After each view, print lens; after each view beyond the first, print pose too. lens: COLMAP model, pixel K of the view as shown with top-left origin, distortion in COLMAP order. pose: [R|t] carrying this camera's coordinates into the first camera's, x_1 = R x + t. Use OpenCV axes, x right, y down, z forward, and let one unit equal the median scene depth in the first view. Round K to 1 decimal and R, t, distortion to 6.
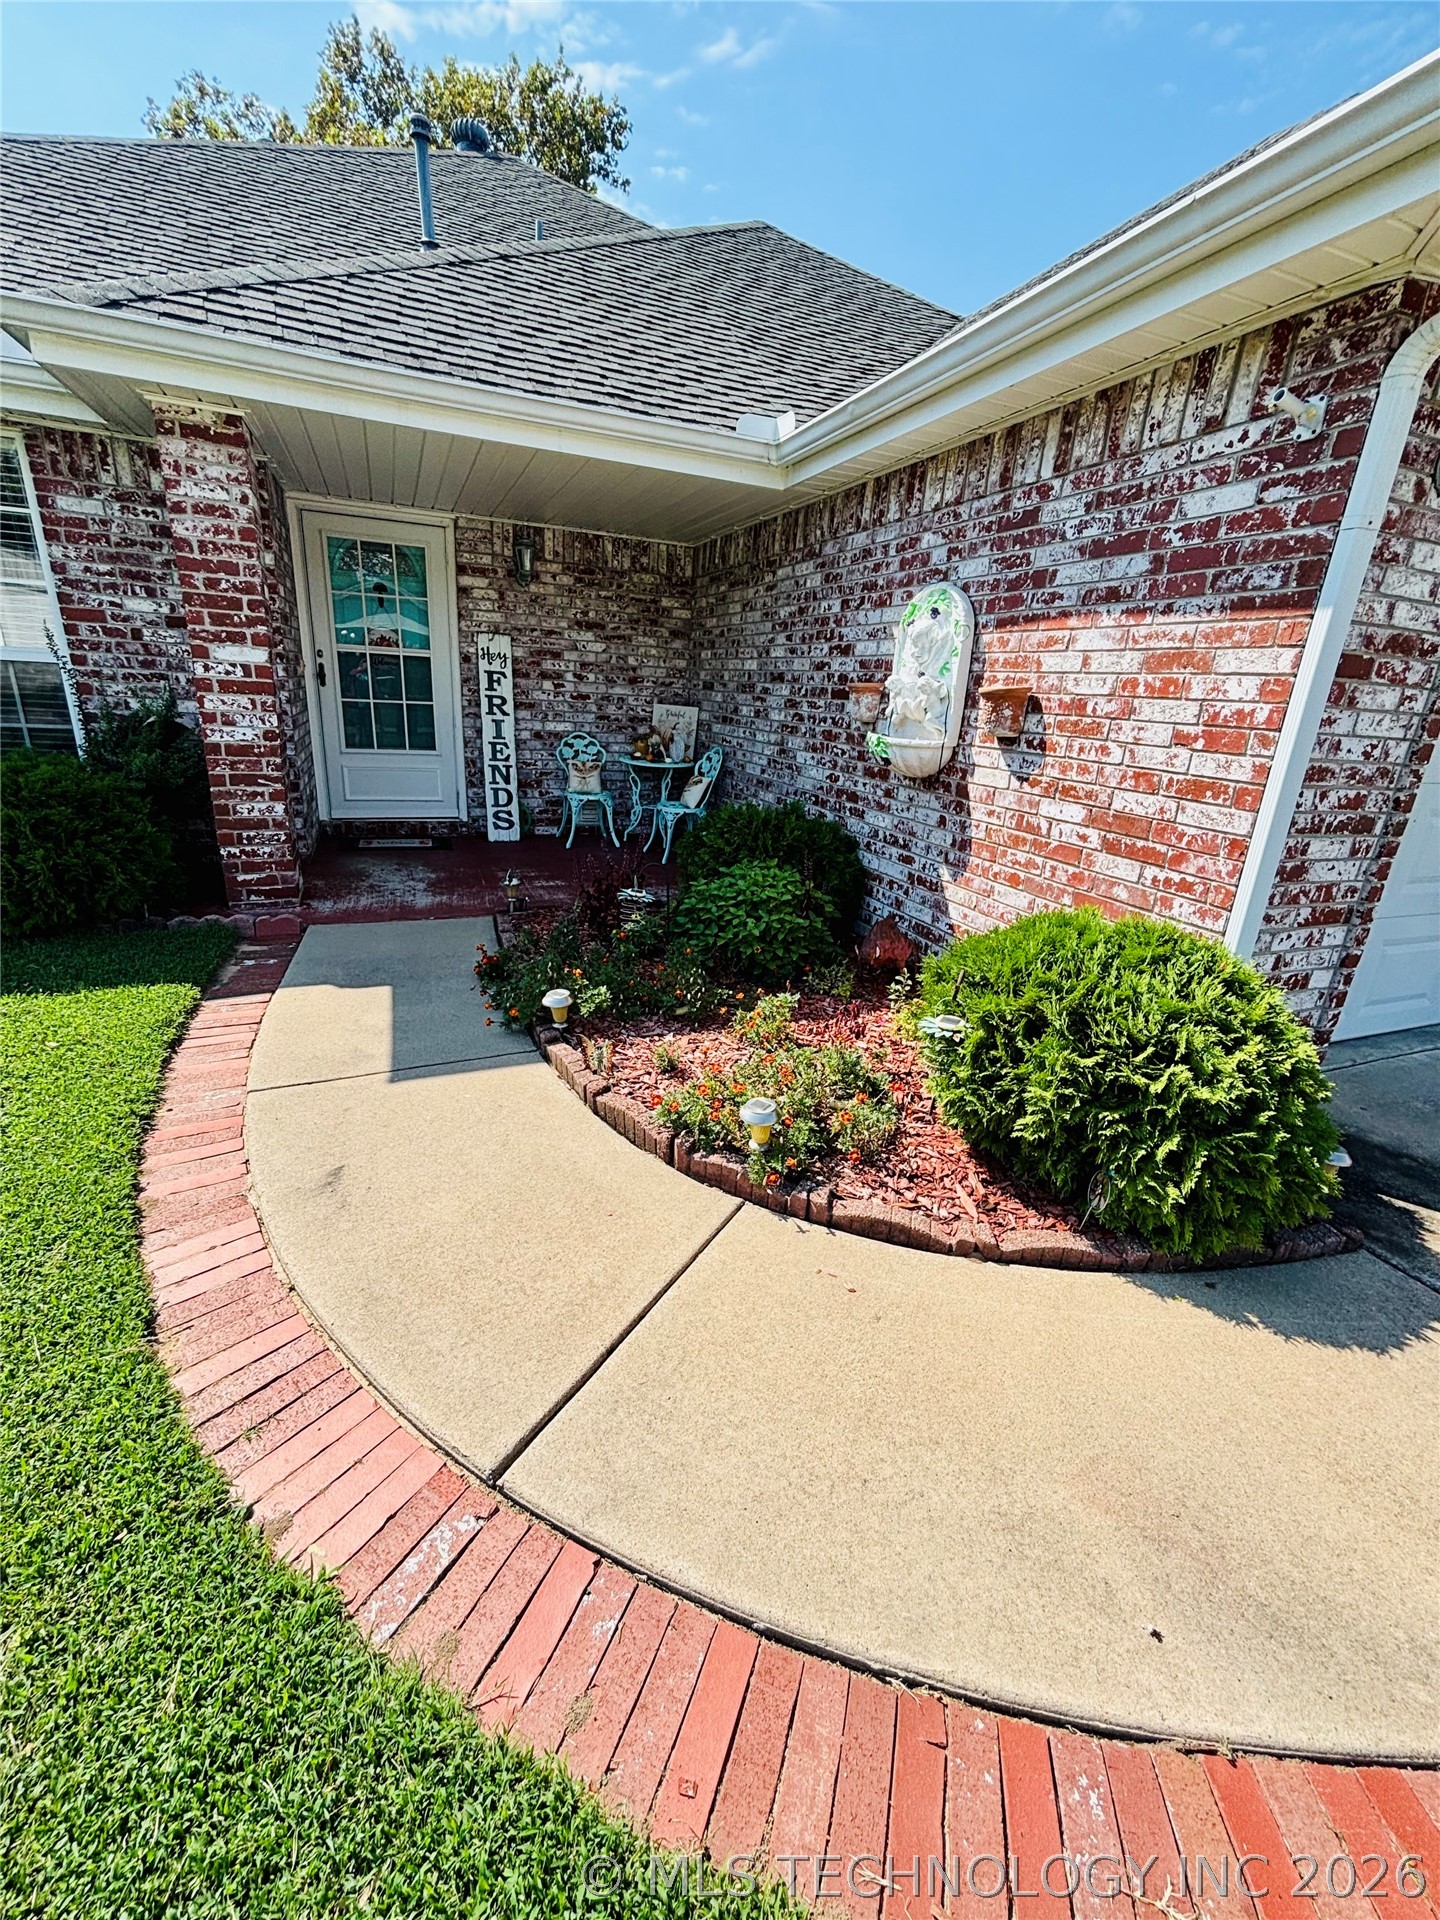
lens RADIAL K [[775.7, 0, 722.5], [0, 775.7, 958.2], [0, 0, 1]] dist [-0.002704, 0.000884]
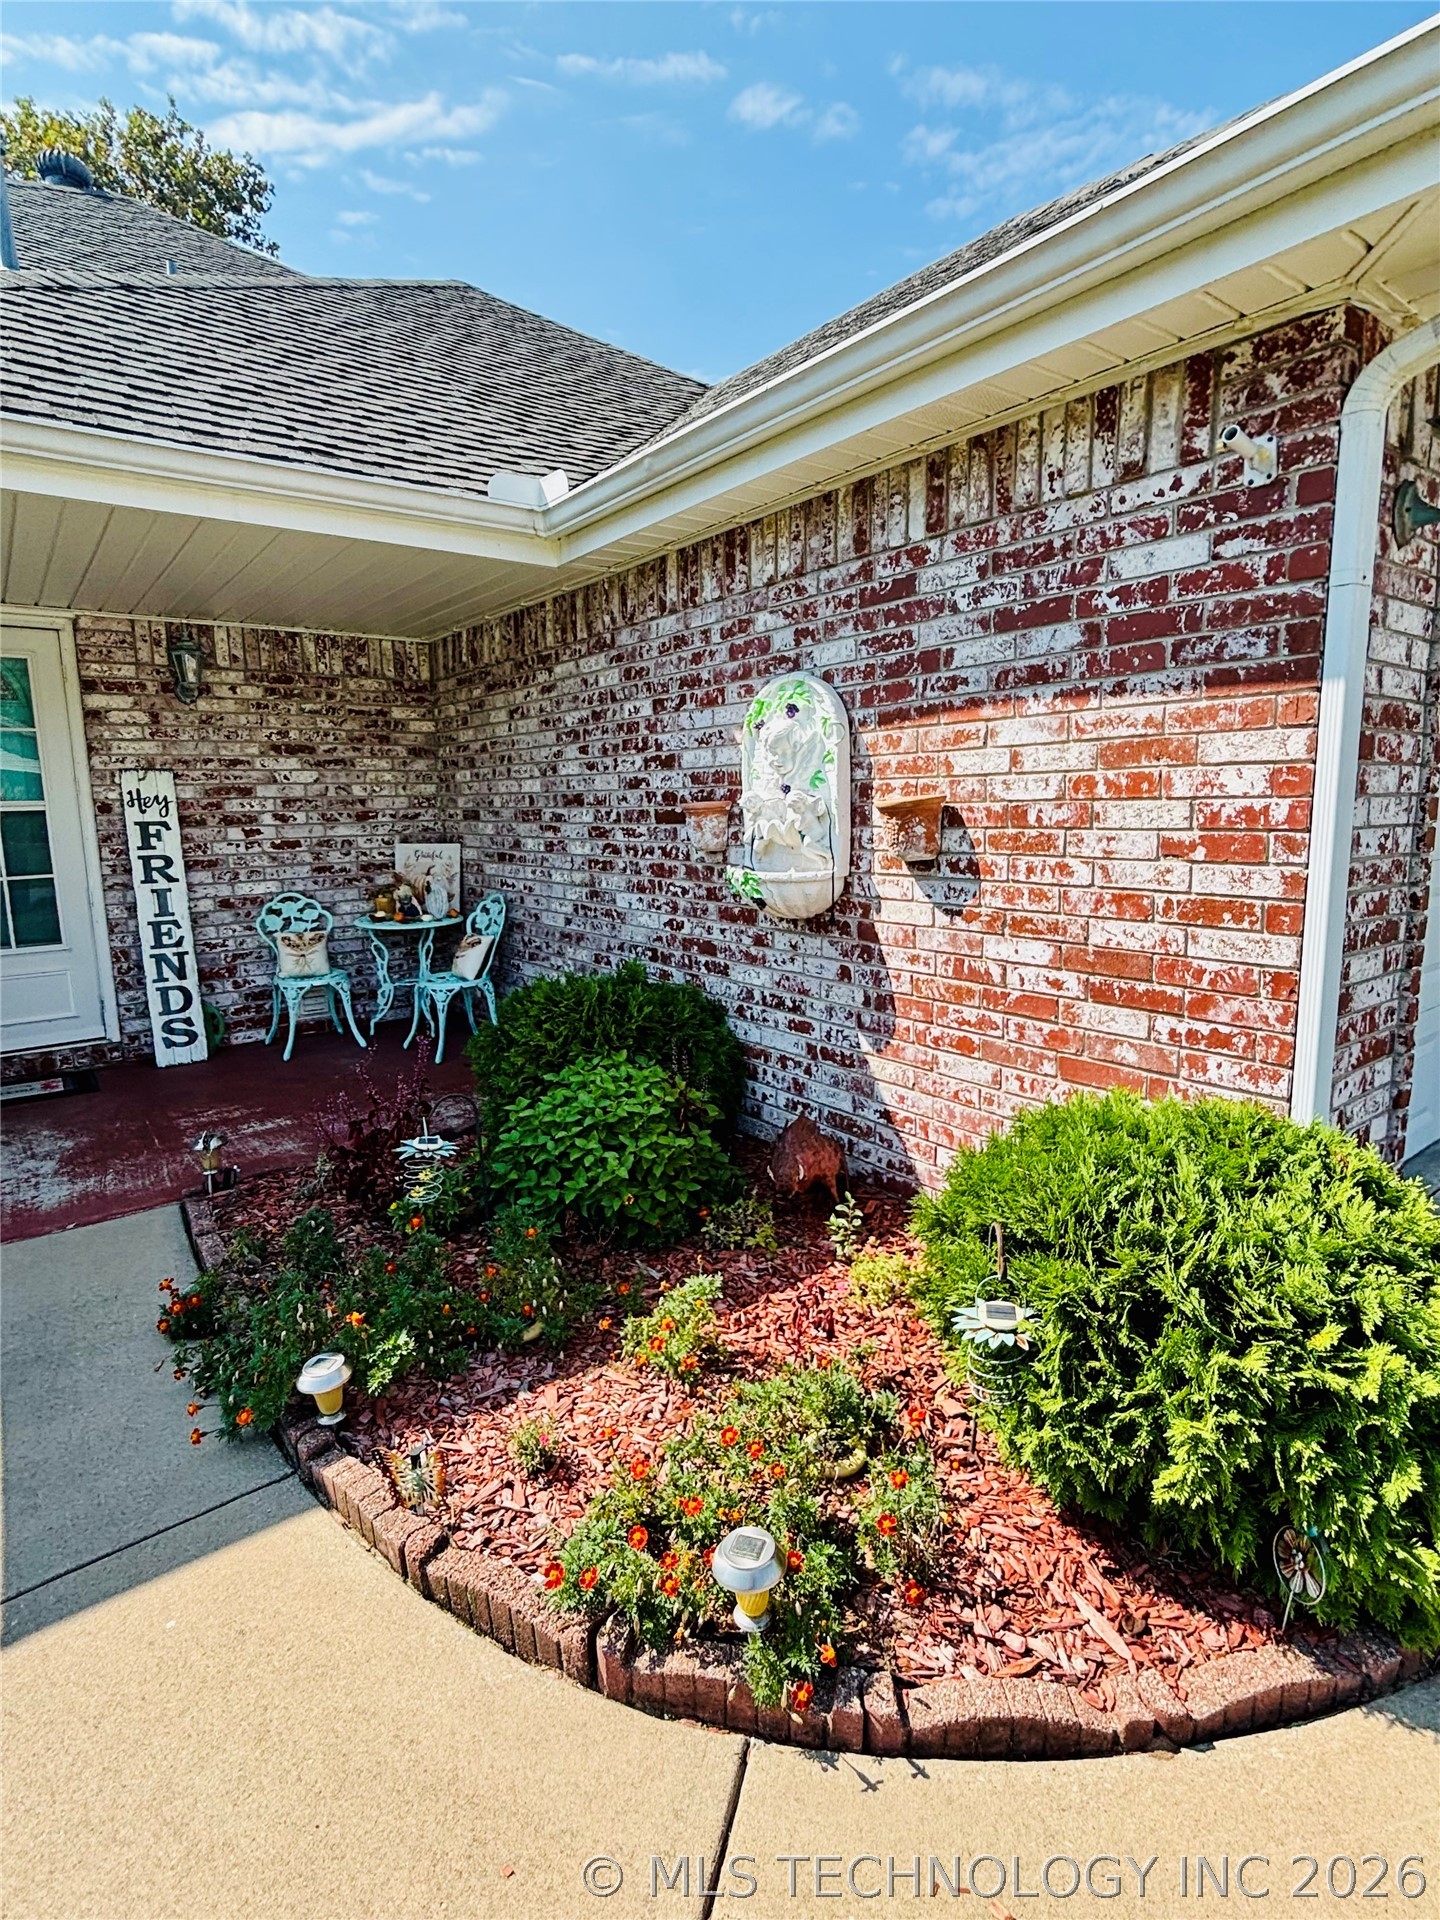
lens RADIAL K [[963.8, 0, 719.4], [0, 963.8, 954.1], [0, 0, 1]] dist [0.006676, -0.005721]
pose [[0.961807, -0.119776, 0.246132, -0.055598], [0.159594, 0.975915, -0.148729, -0.078762], [-0.222389, 0.182329, 0.957757, 0.148386]]
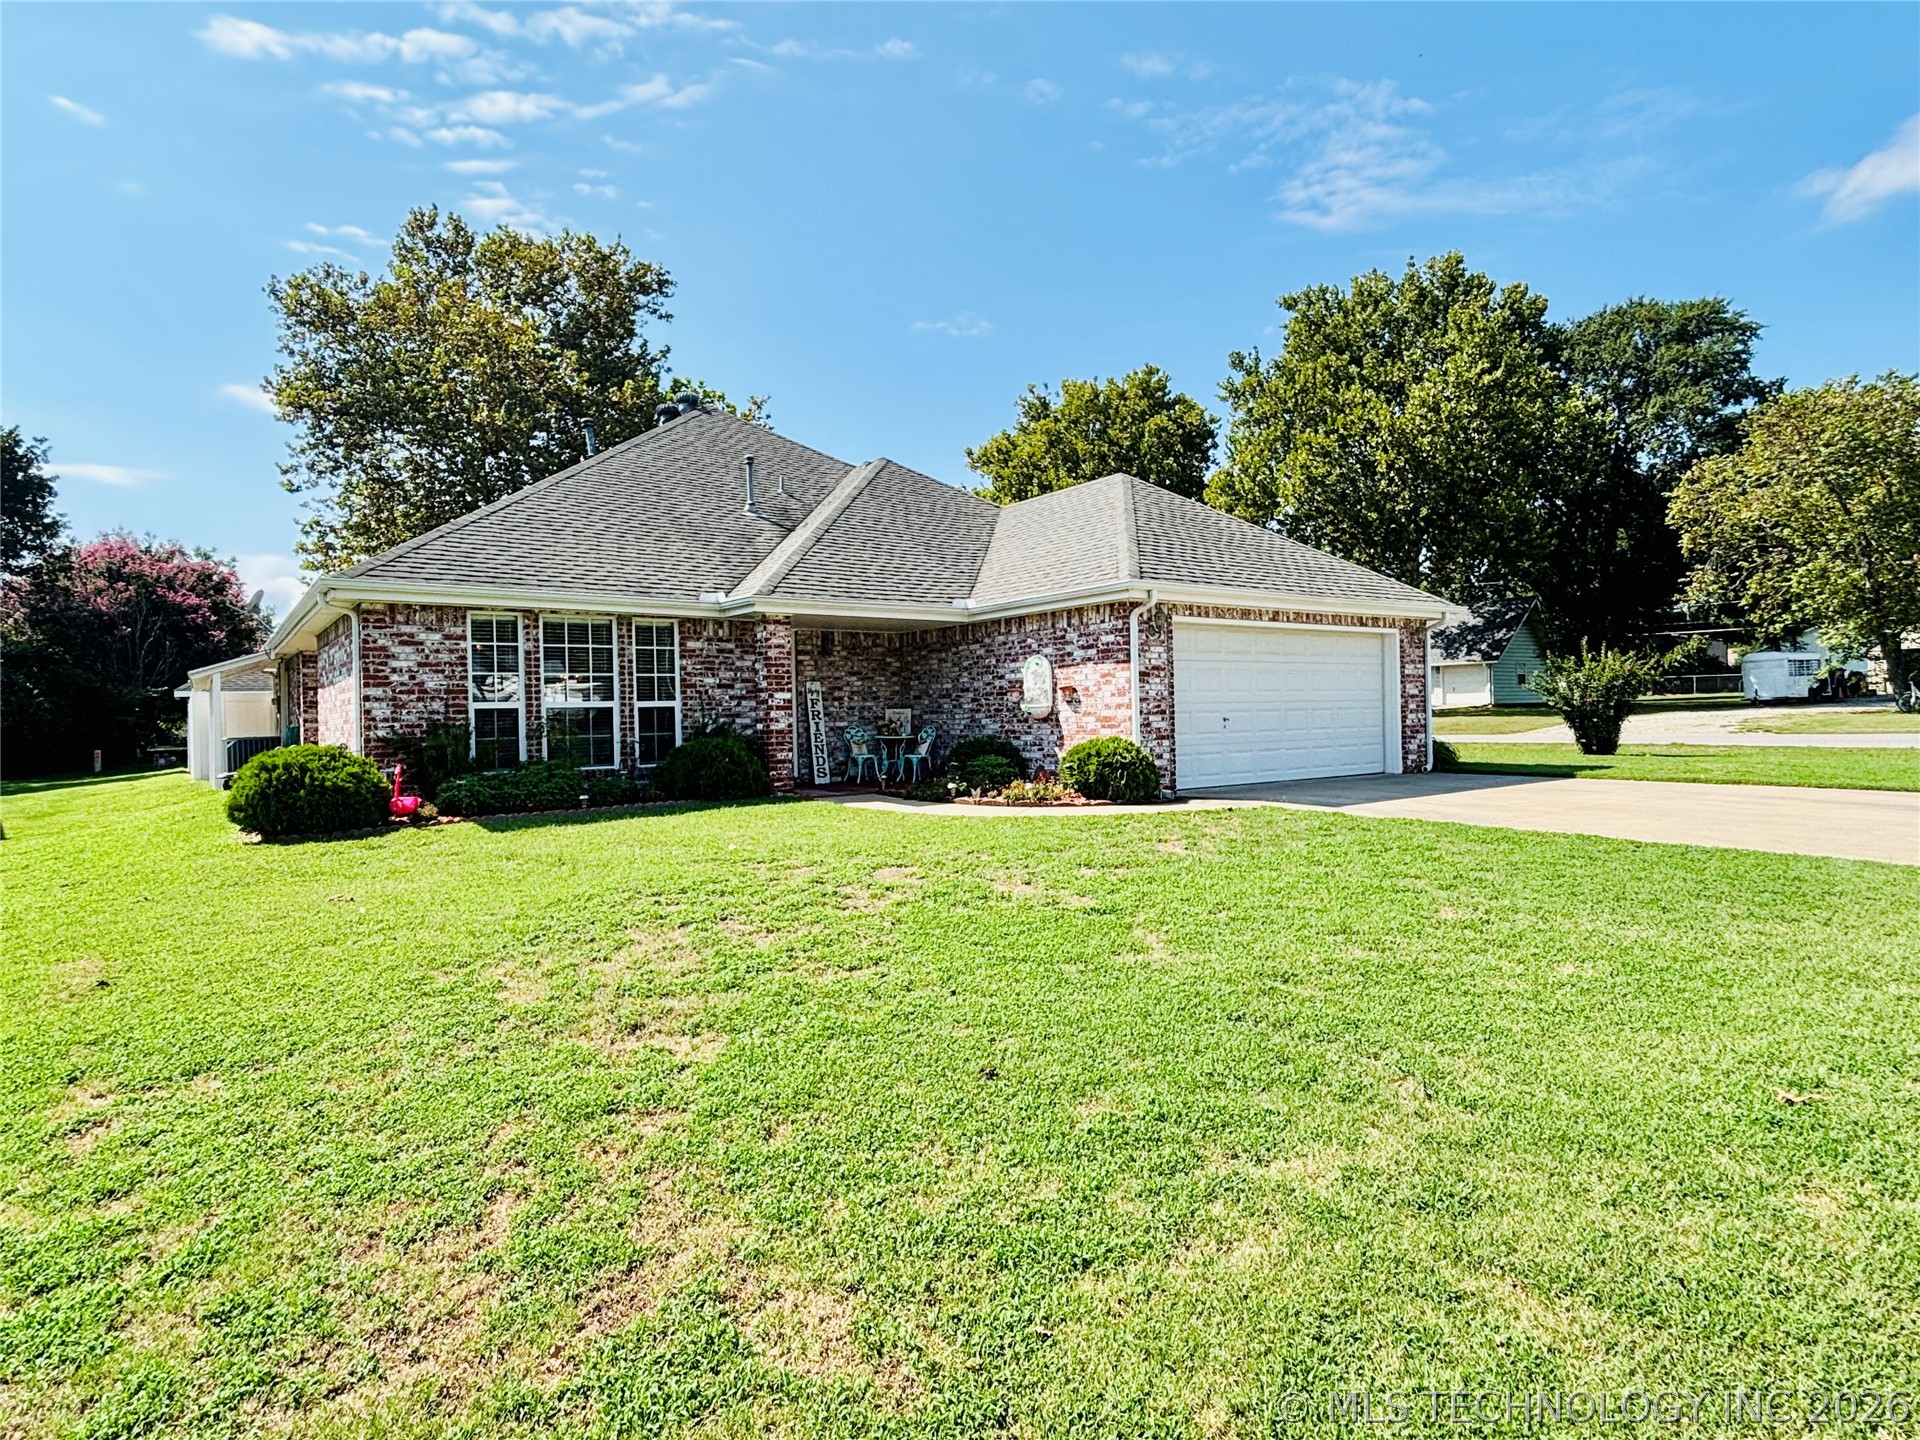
lens RADIAL K [[1027.2, 0, 962.2], [0, 1027.2, 724.7], [0, 0, 1]] dist [0.002324, -0.000363]
pose [[0.965075, -0.082278, 0.248718, -0.963303], [0.156661, 0.942194, -0.296188, 0.857840], [-0.209971, 0.324808, 0.922178, -2.393928]]
